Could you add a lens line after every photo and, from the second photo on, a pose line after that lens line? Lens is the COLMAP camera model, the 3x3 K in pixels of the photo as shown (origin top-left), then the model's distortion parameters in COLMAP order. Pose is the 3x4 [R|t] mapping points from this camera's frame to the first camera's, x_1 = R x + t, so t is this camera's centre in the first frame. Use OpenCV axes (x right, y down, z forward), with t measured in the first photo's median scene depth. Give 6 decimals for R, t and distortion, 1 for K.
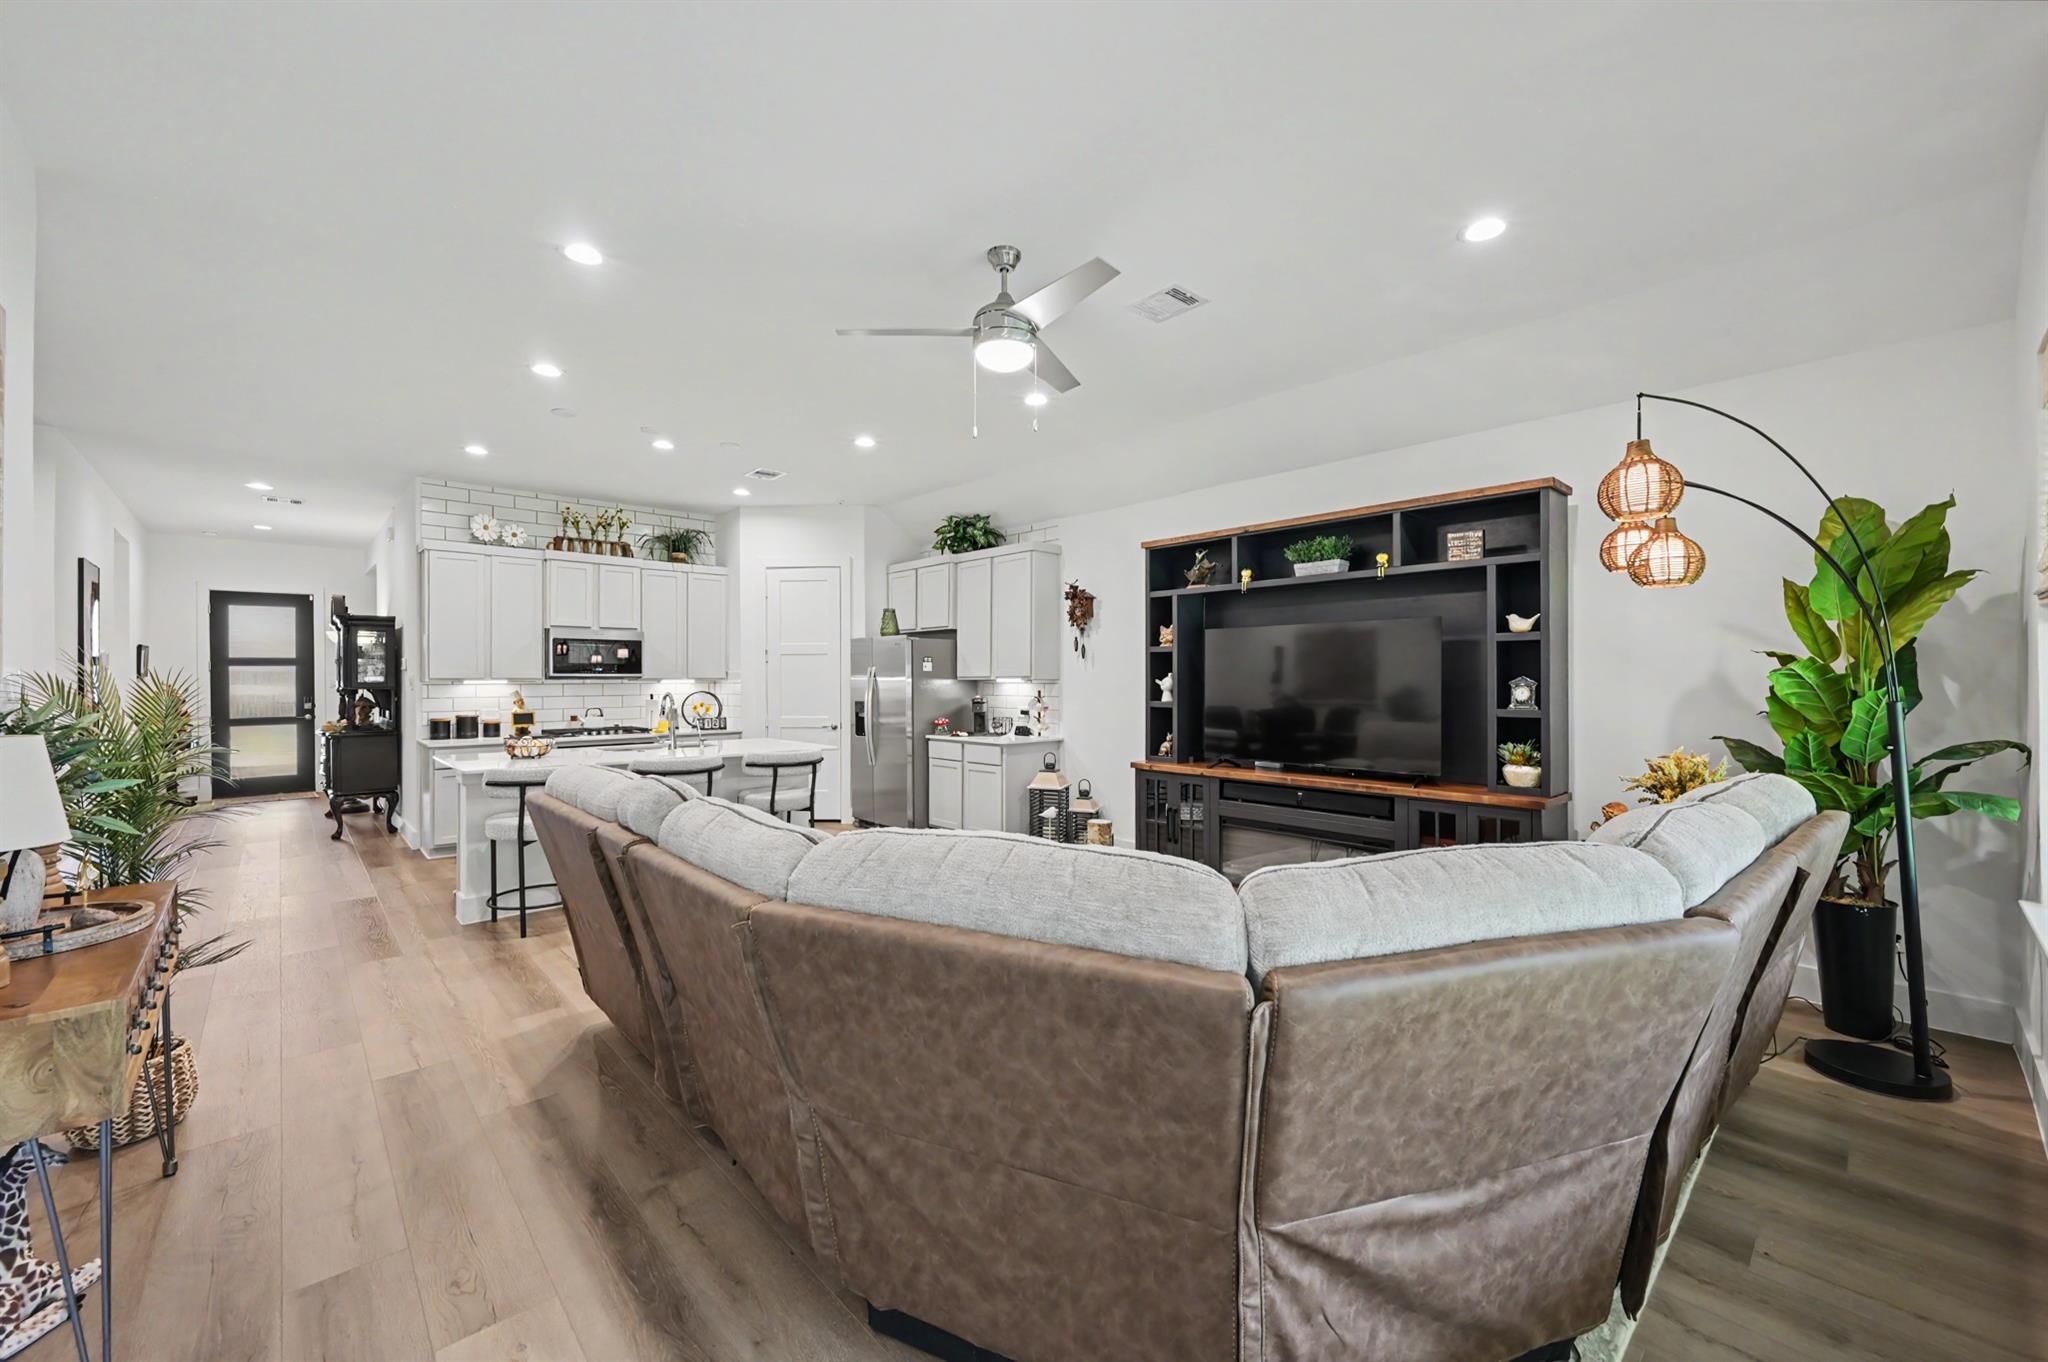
lens RADIAL K [[810.4, 0, 1029.1], [0, 810.4, 679.8], [0, 0, 1]] dist [0.000486, 0.000113]
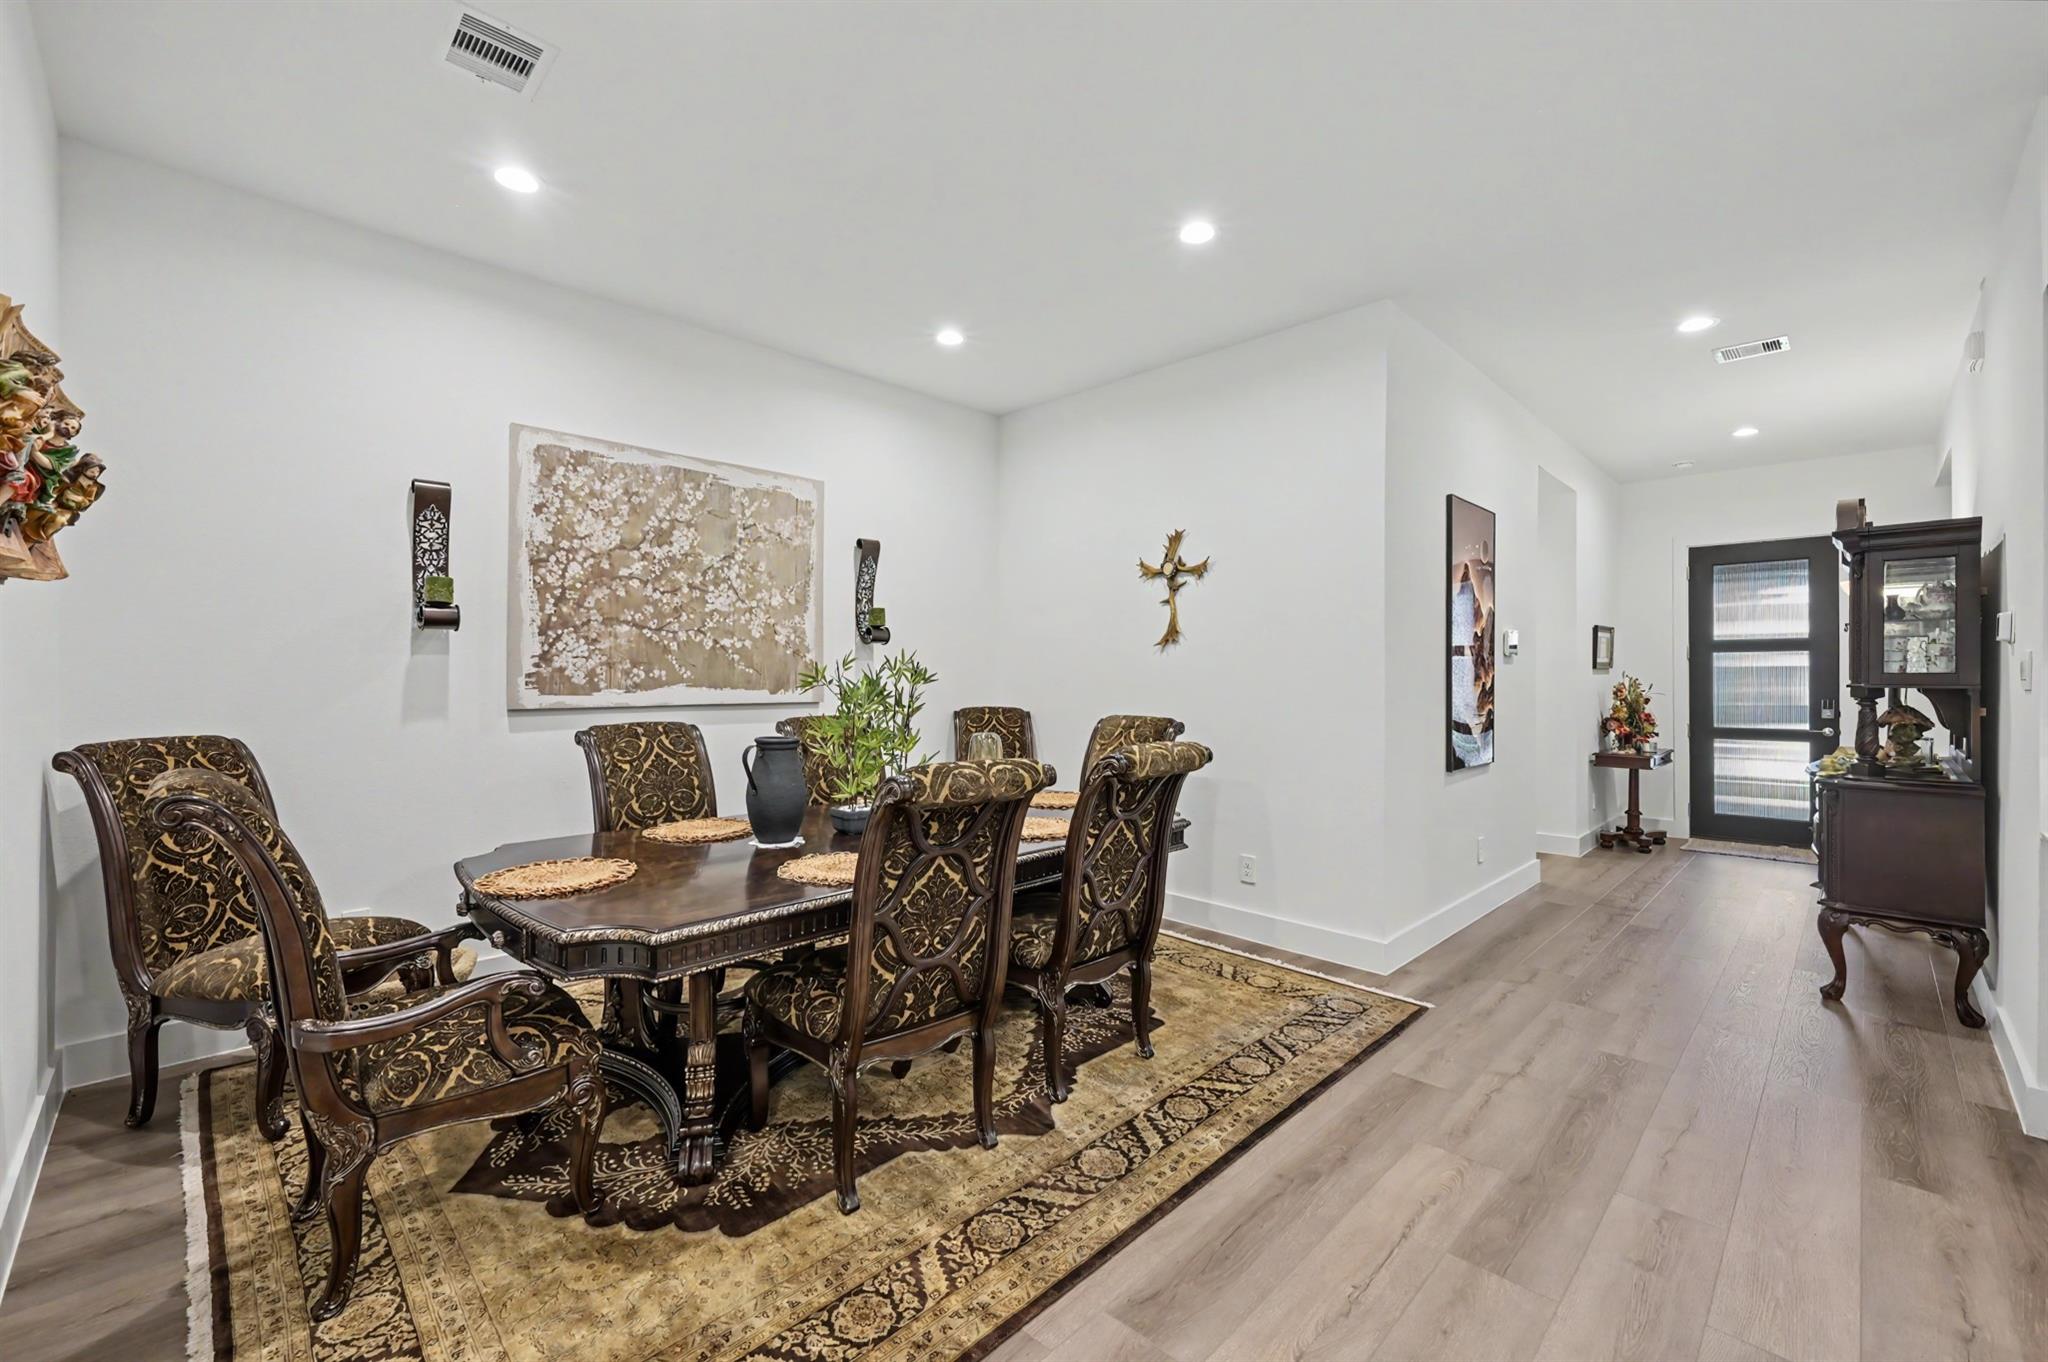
lens RADIAL K [[827.5, 0, 1028.4], [0, 827.5, 676.0], [0, 0, 1]] dist [-0.002828, -0.000072]
pose [[0.031843, 0.002341, -0.999490, -0.345182], [-0.005286, 0.999984, 0.002174, 0.006152], [0.999479, 0.005214, 0.031855, 0.459000]]
